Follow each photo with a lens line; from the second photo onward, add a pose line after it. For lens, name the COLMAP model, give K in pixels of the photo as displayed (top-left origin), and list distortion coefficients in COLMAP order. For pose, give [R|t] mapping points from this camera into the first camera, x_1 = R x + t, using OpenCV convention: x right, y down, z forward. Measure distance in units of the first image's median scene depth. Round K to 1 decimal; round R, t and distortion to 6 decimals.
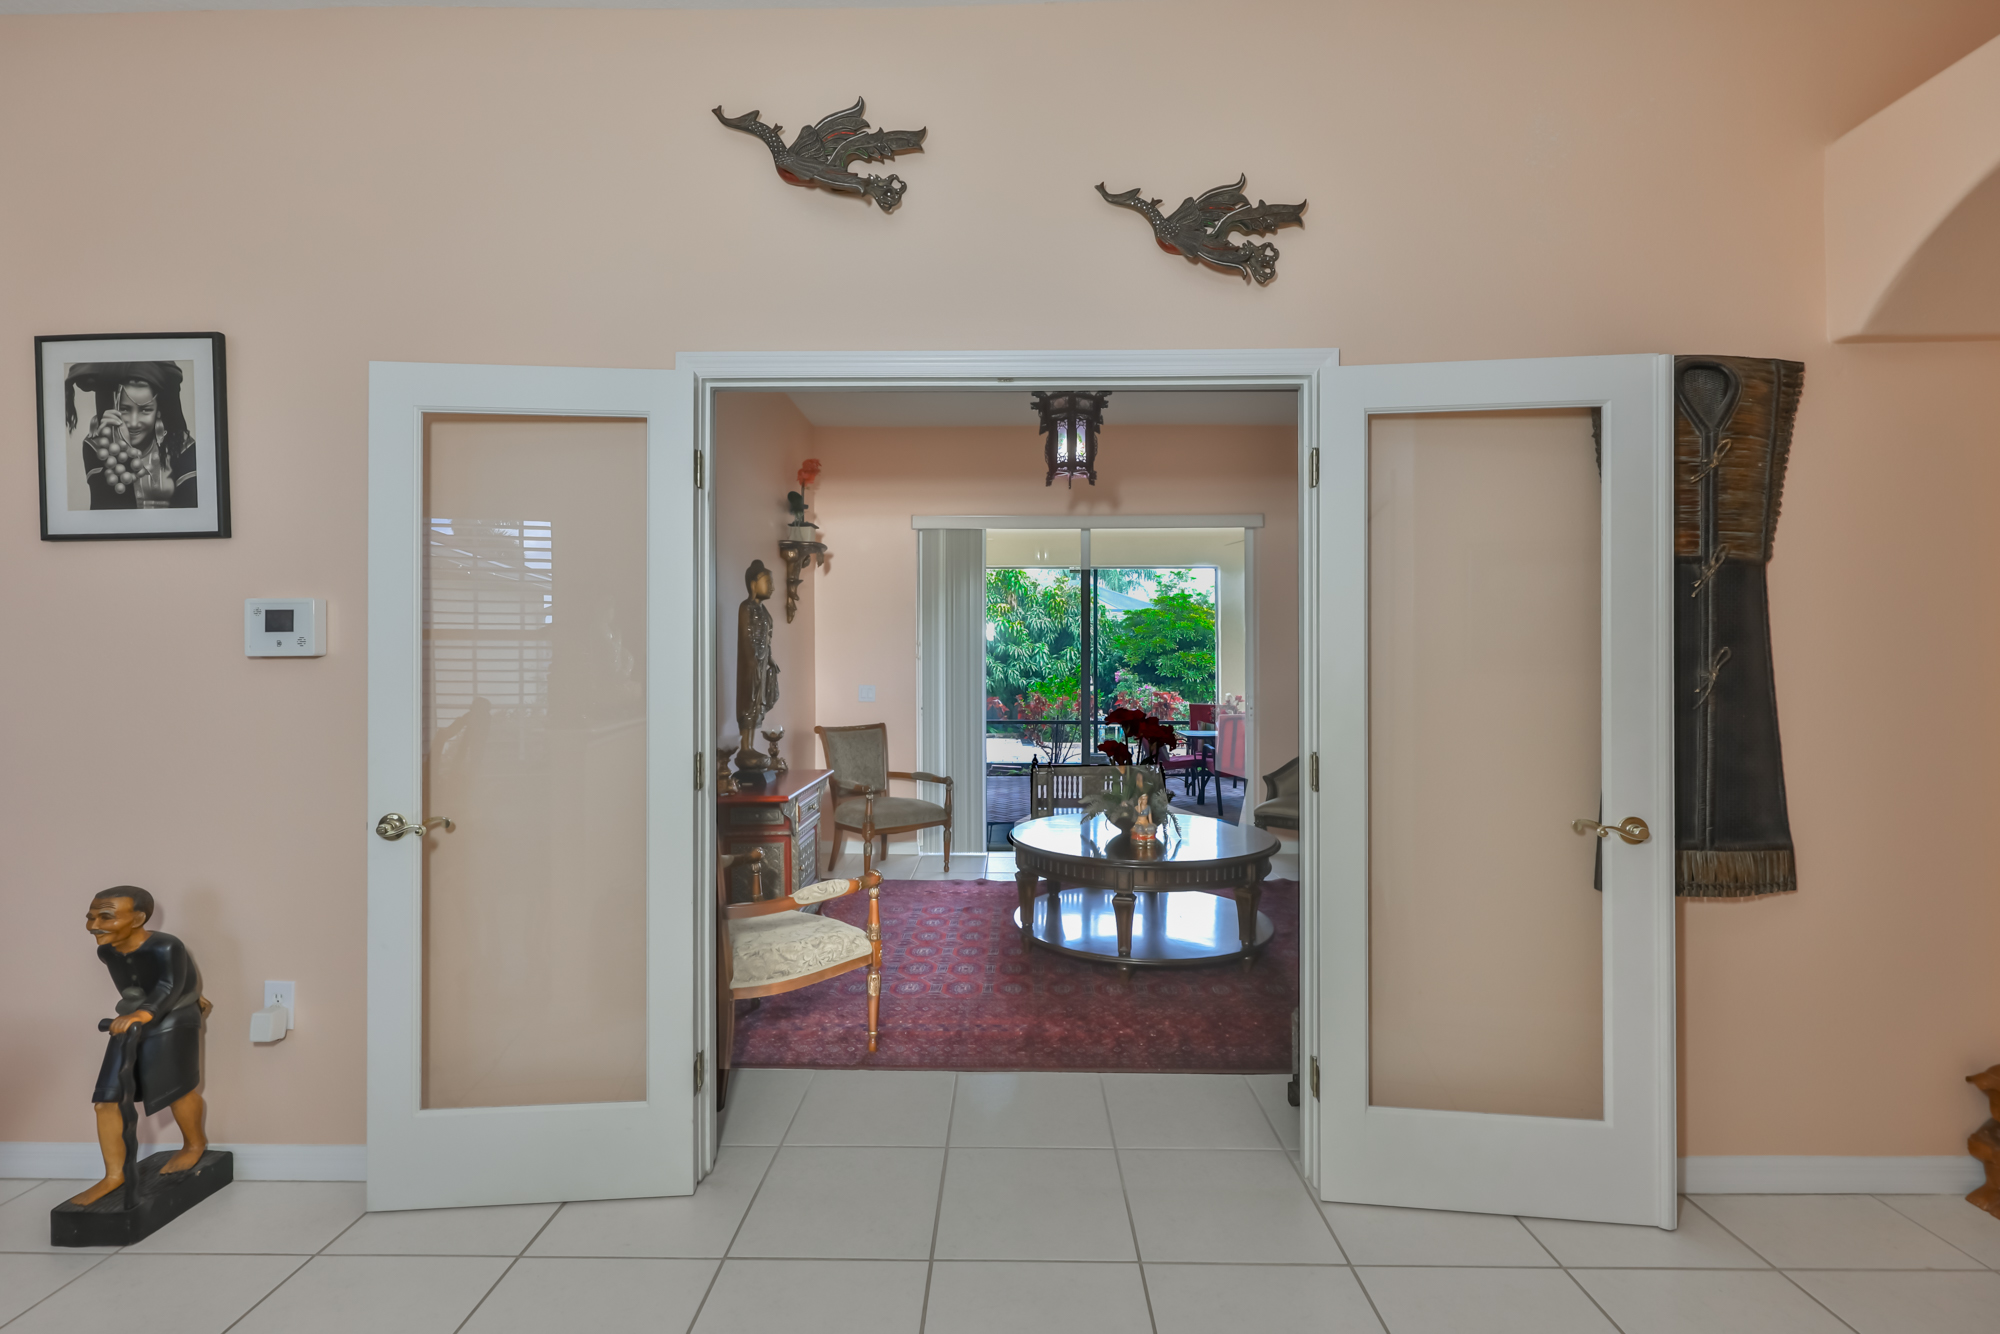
lens RADIAL K [[869.9, 0, 992.7], [0, 869.9, 667.4], [0, 0, 1]] dist [-0.006960, -0.000703]
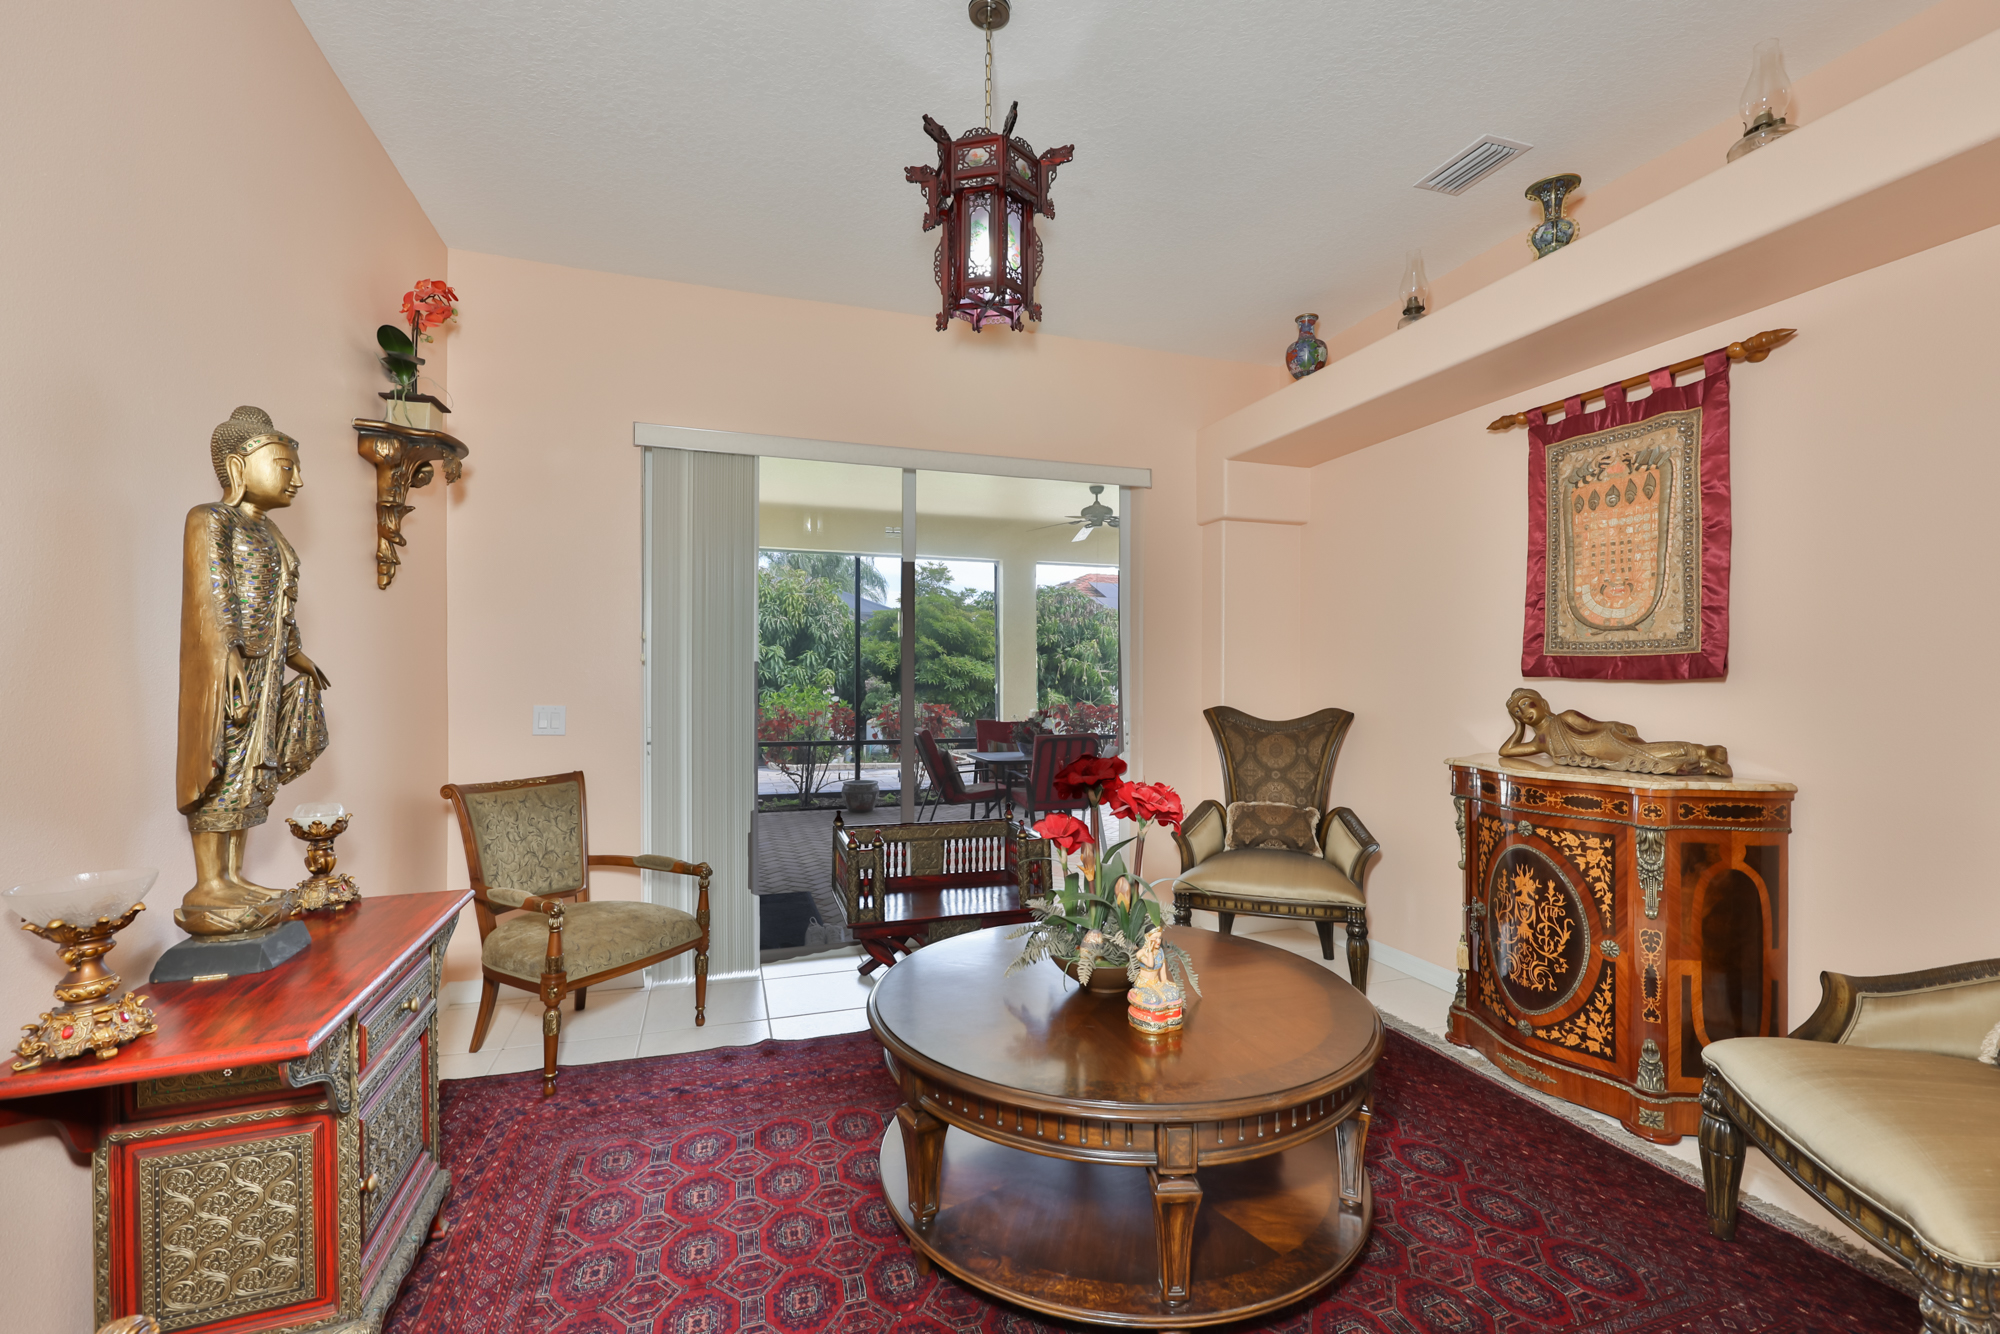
lens RADIAL K [[869.9, 0, 987.6], [0, 869.9, 671.6], [0, 0, 1]] dist [-0.006960, -0.000703]
pose [[0.945703, 0.004254, 0.325004, -0.074703], [-0.003331, 0.999989, -0.003395, -0.002264], [-0.325015, 0.002128, 0.945706, 0.475143]]
